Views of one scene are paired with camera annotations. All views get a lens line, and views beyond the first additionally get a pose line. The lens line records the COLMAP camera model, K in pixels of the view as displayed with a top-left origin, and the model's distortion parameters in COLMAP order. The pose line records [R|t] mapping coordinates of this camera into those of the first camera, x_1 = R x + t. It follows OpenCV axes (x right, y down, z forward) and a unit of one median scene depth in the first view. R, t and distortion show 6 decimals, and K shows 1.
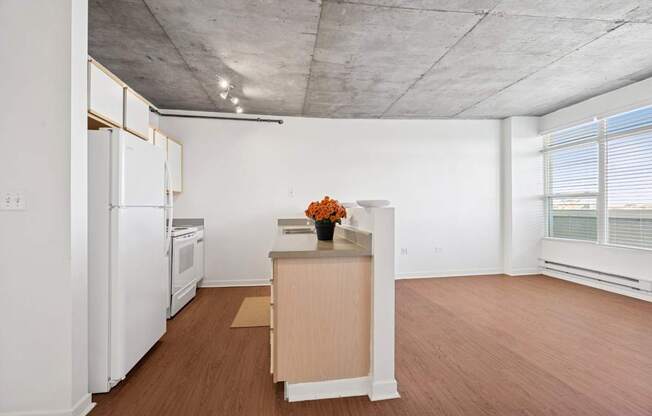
lens RADIAL K [[300.5, 0, 324.8], [0, 300.5, 205.4], [0, 0, 1]] dist [-0.000340, 0.000860]
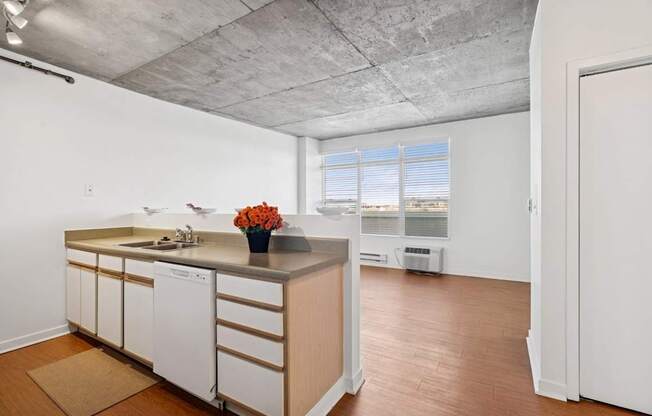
lens RADIAL K [[300.5, 0, 324.8], [0, 300.5, 205.4], [0, 0, 1]] dist [-0.000340, 0.000860]
pose [[0.624415, 0.004730, 0.781078, -0.329982], [-0.004993, 0.999985, -0.002064, -0.011004], [-0.781076, -0.002611, 0.624430, 0.181032]]
